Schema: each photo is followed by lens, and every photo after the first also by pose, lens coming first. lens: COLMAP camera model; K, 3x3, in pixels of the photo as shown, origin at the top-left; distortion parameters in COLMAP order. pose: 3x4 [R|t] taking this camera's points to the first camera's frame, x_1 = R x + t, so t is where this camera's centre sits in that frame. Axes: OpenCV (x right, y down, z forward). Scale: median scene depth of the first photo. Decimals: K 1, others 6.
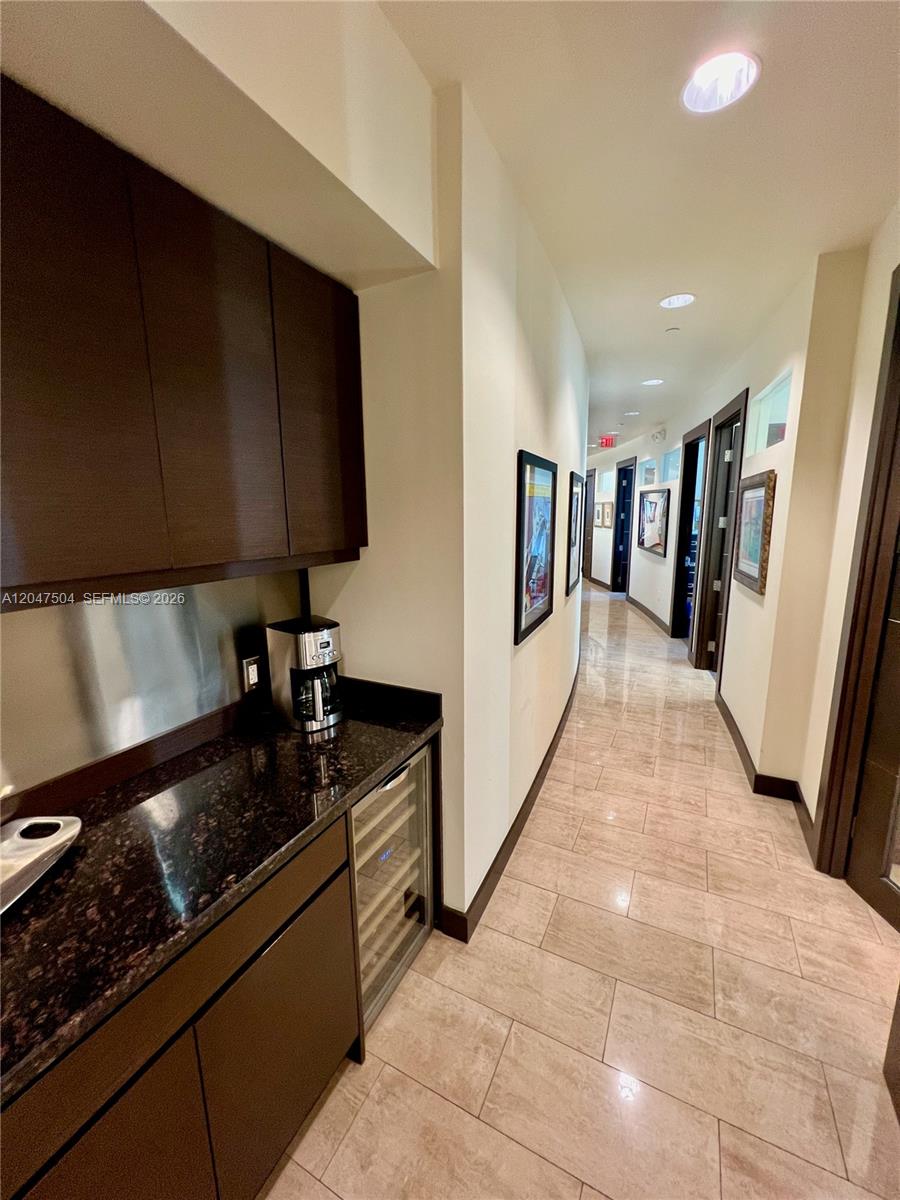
lens RADIAL K [[482.0, 0, 455.4], [0, 482.0, 601.4], [0, 0, 1]] dist [-0.002723, 0.000458]
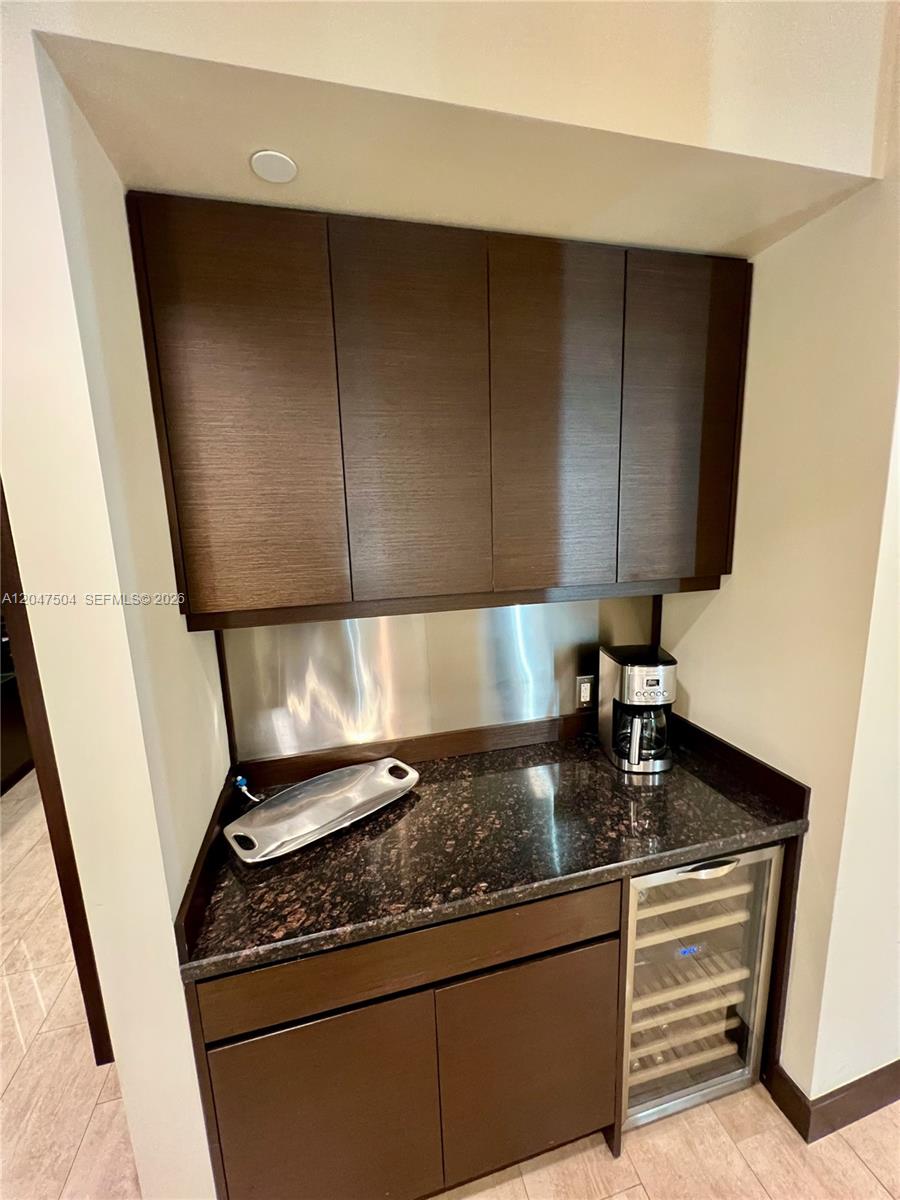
lens RADIAL K [[480.0, 0, 452.0], [0, 480.0, 604.2], [0, 0, 1]] dist [-0.008221, 0.002920]
pose [[0.656667, 0.123470, -0.744005, 0.123716], [-0.117952, 0.991182, 0.060384, -0.062495], [0.744900, 0.048105, 0.665439, 0.124417]]
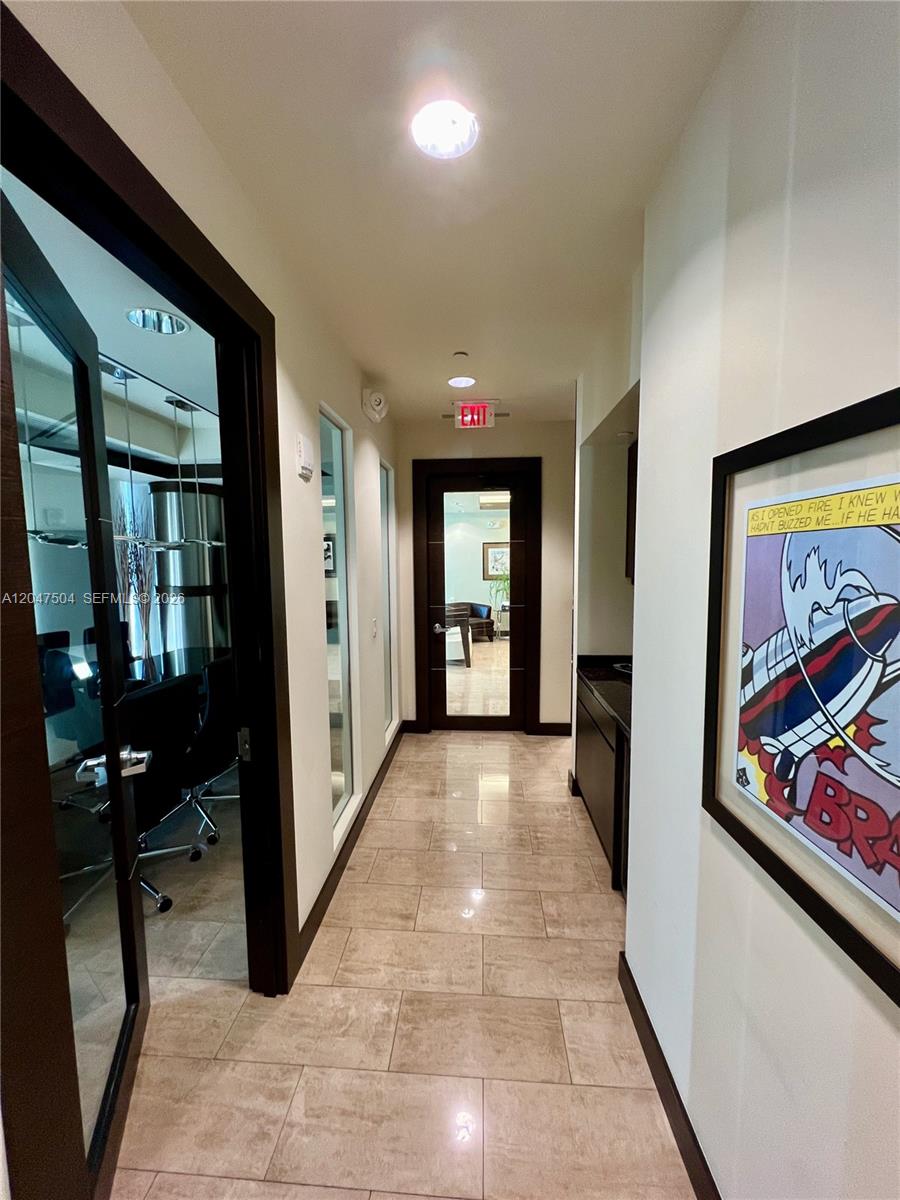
lens RADIAL K [[480.0, 0, 450.4], [0, 480.0, 600.4], [0, 0, 1]] dist [-0.008221, 0.002920]
pose [[-0.925356, 0.056134, -0.374920, 0.800138], [-0.046053, 0.965007, 0.258149, -0.362872], [0.376291, 0.256146, -0.890390, 1.803549]]
